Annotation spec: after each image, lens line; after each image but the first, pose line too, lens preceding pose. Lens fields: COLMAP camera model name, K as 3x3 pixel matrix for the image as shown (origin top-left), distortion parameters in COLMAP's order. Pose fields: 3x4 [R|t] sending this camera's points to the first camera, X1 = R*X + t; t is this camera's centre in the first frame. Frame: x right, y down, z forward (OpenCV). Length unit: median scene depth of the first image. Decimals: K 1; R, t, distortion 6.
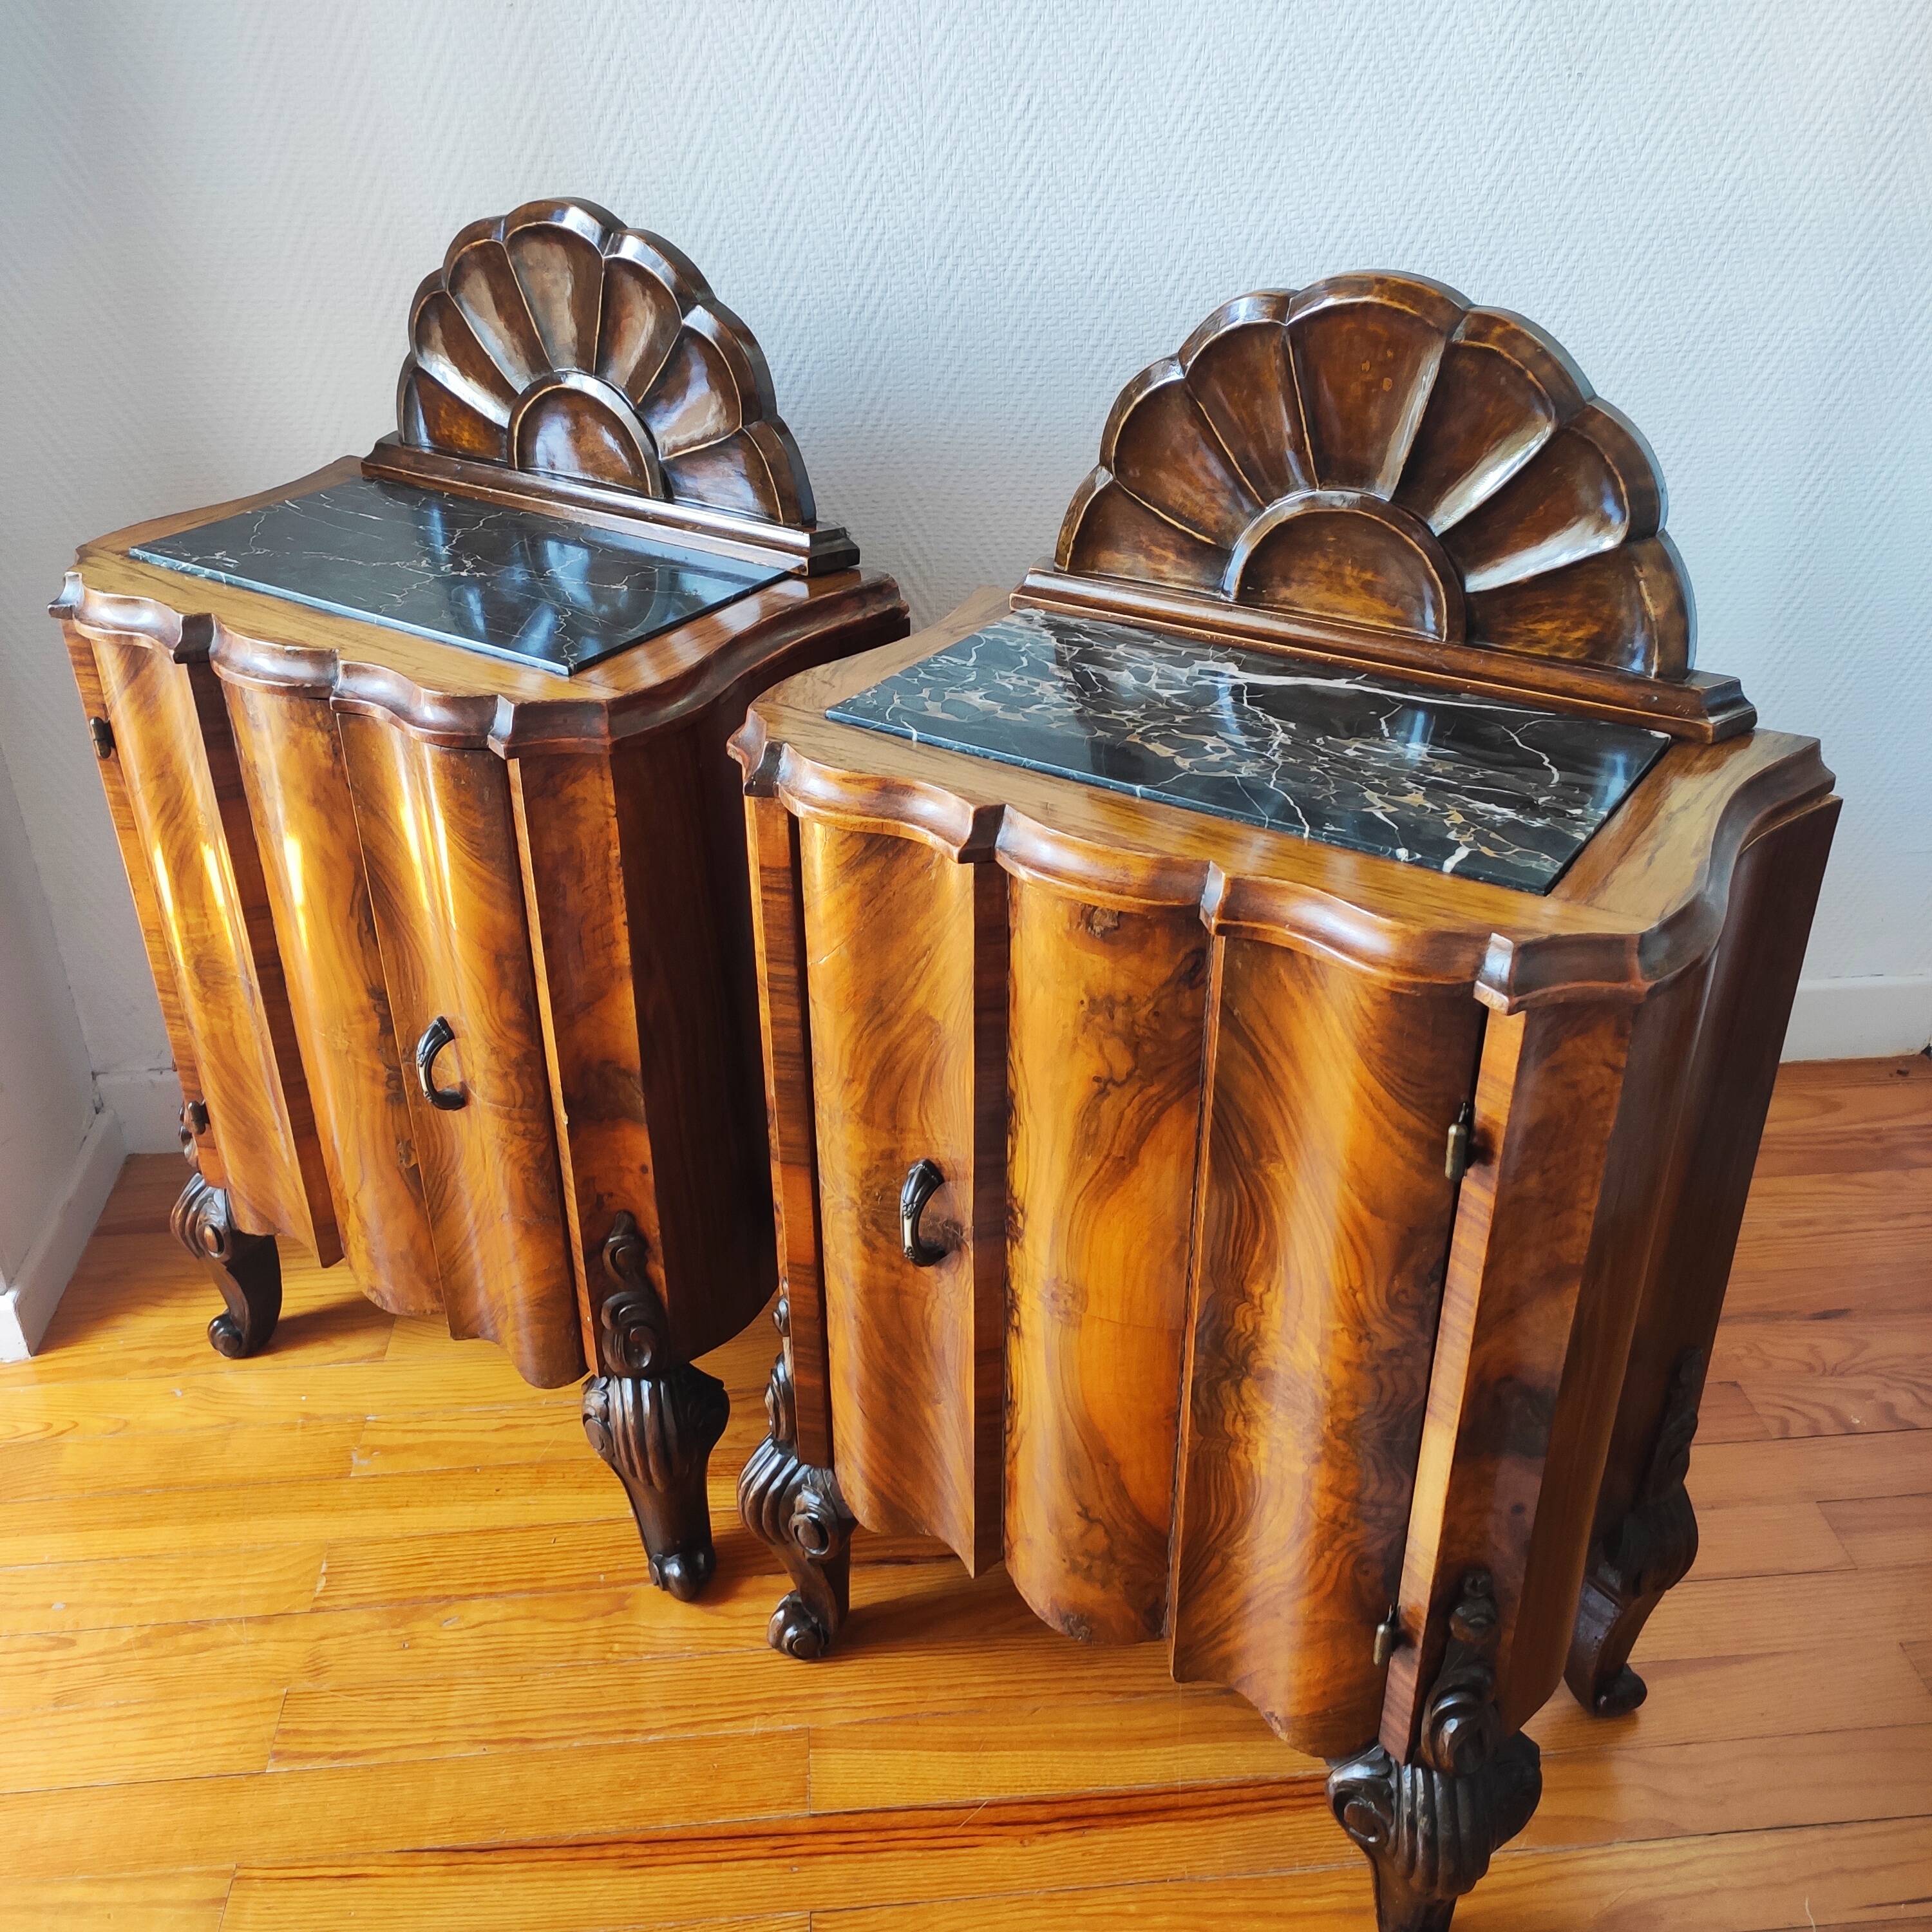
lens RADIAL K [[1879.9, 0, 971.4], [0, 1879.9, 962.2], [0, 0, 1]] dist [0.028185, 0.000000]
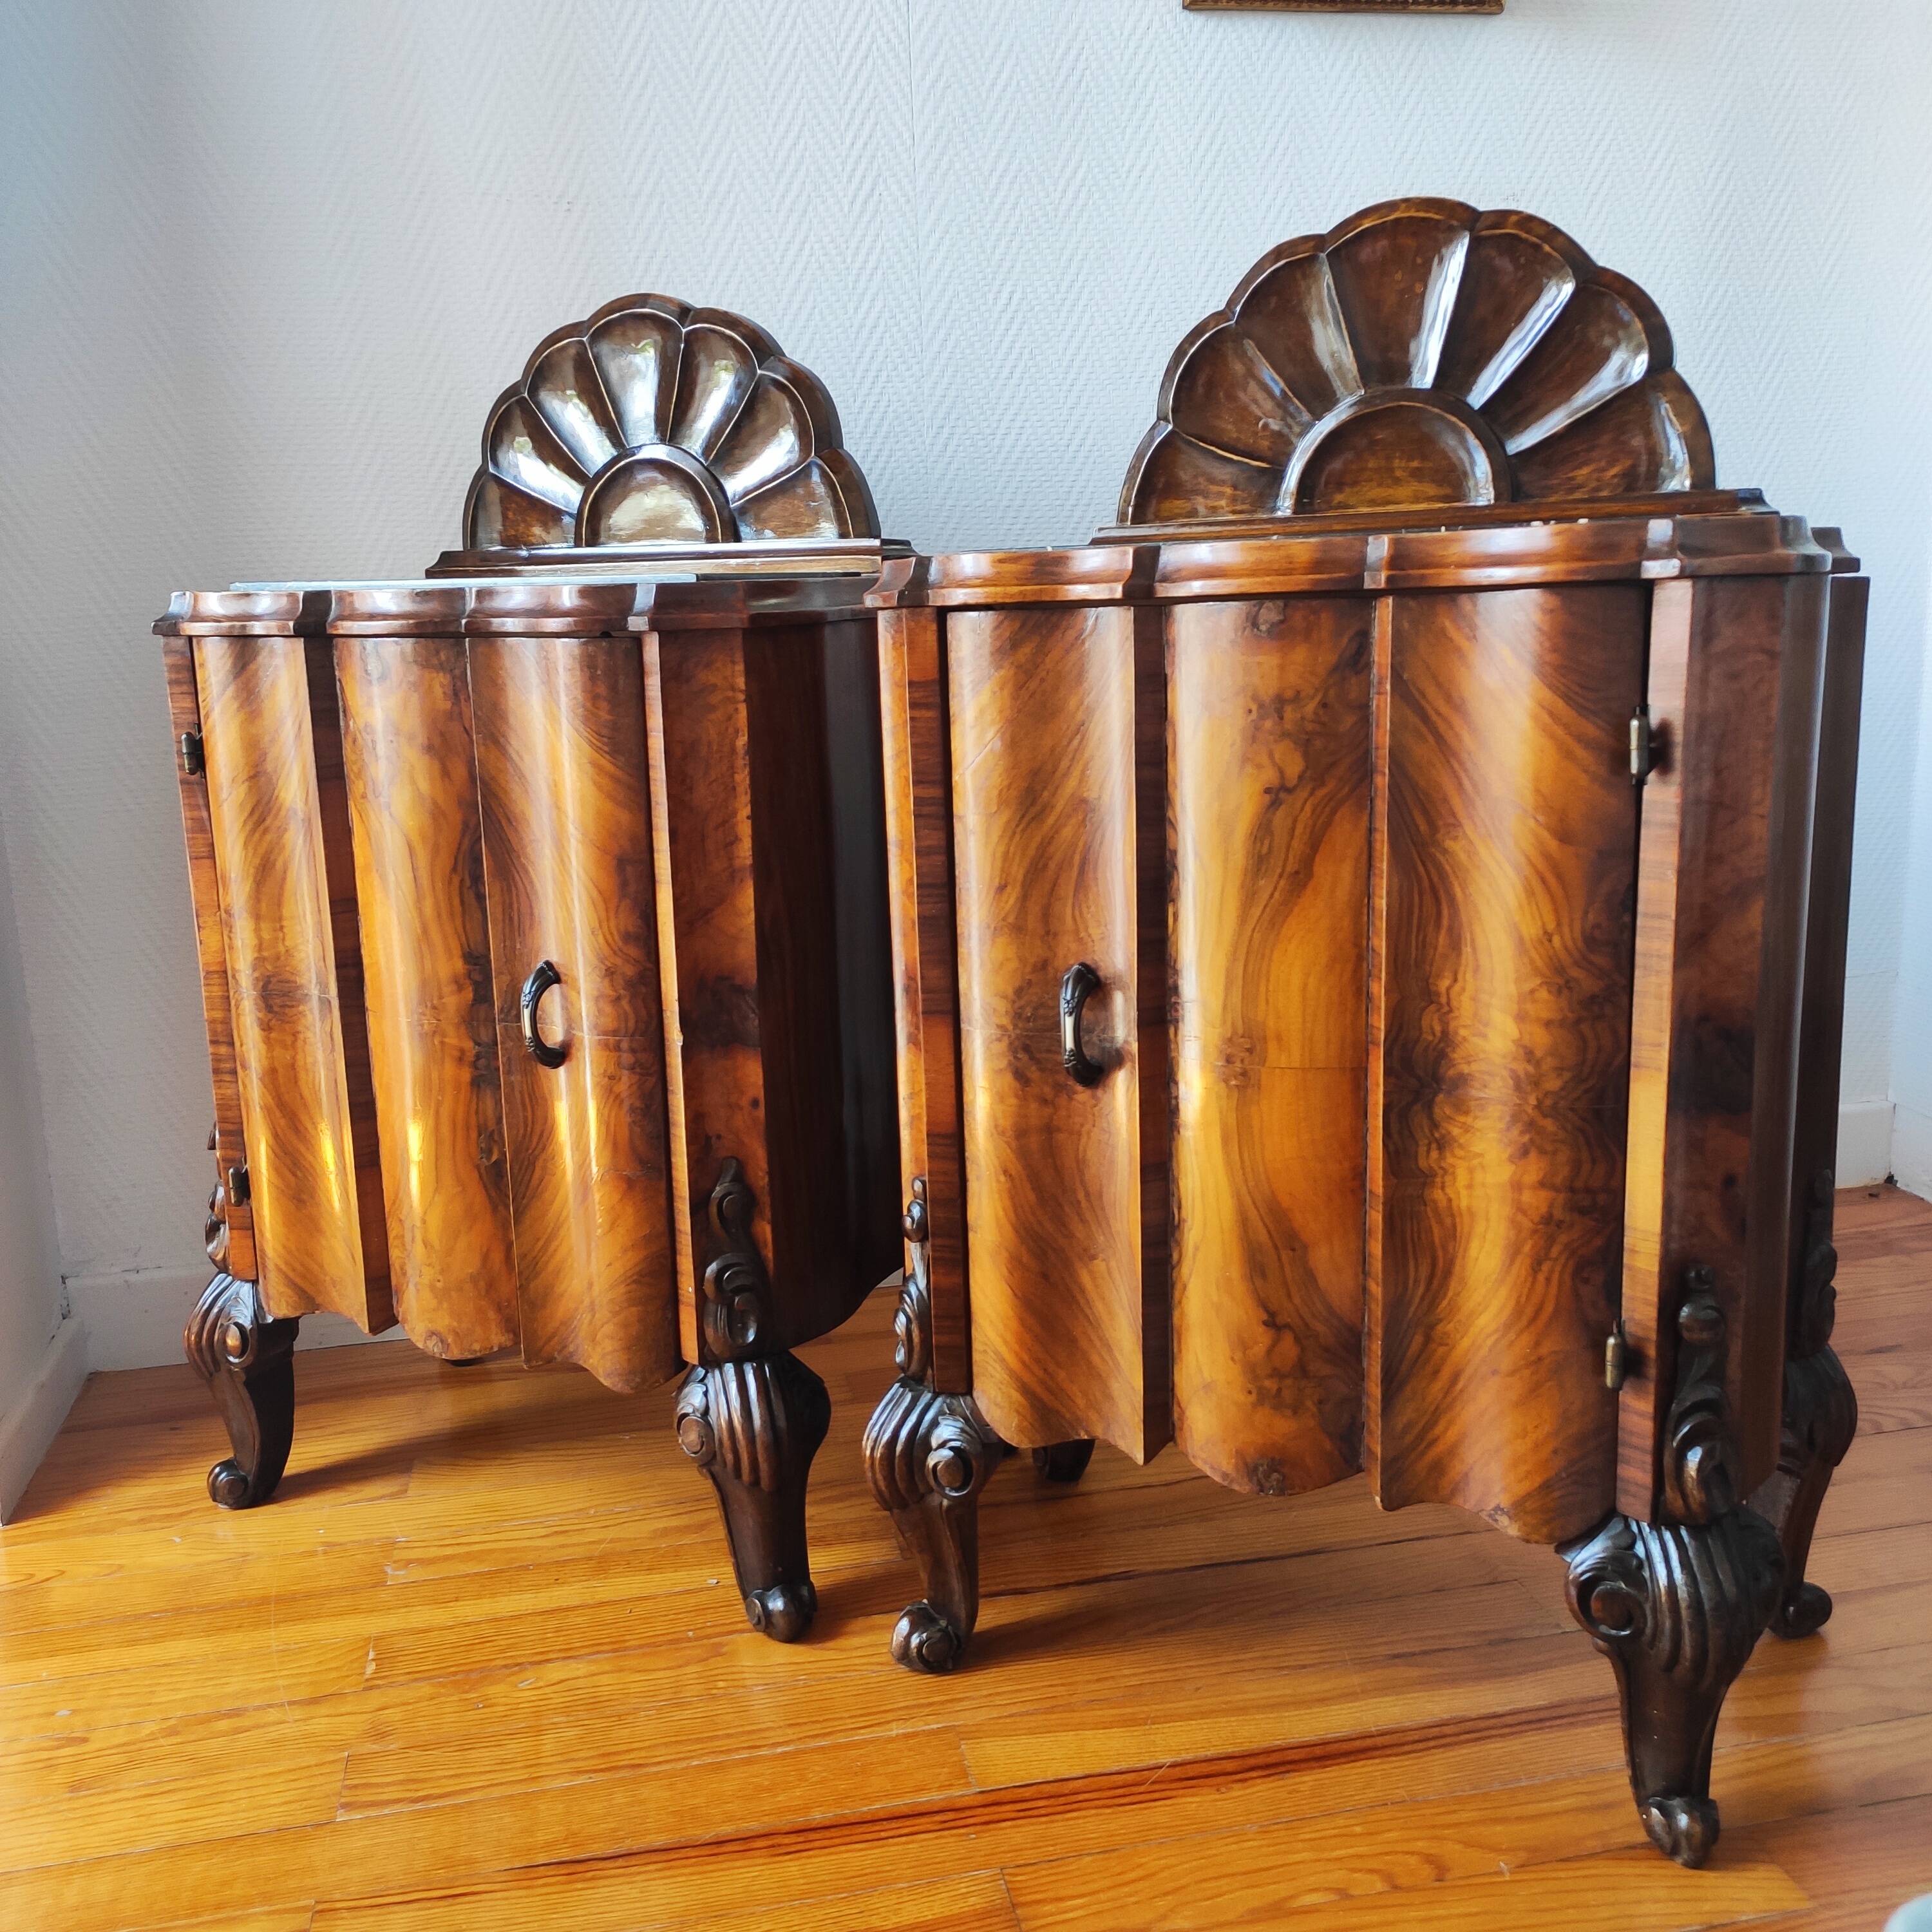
lens RADIAL K [[1879.9, 0, 968.9], [0, 1879.9, 968.8], [0, 0, 1]] dist [0.028185, 0.000000]
pose [[0.993506, -0.045238, 0.104398, -0.163565], [0.075893, 0.947100, -0.311835, 0.361012], [-0.084769, 0.317734, 0.944383, 0.041067]]
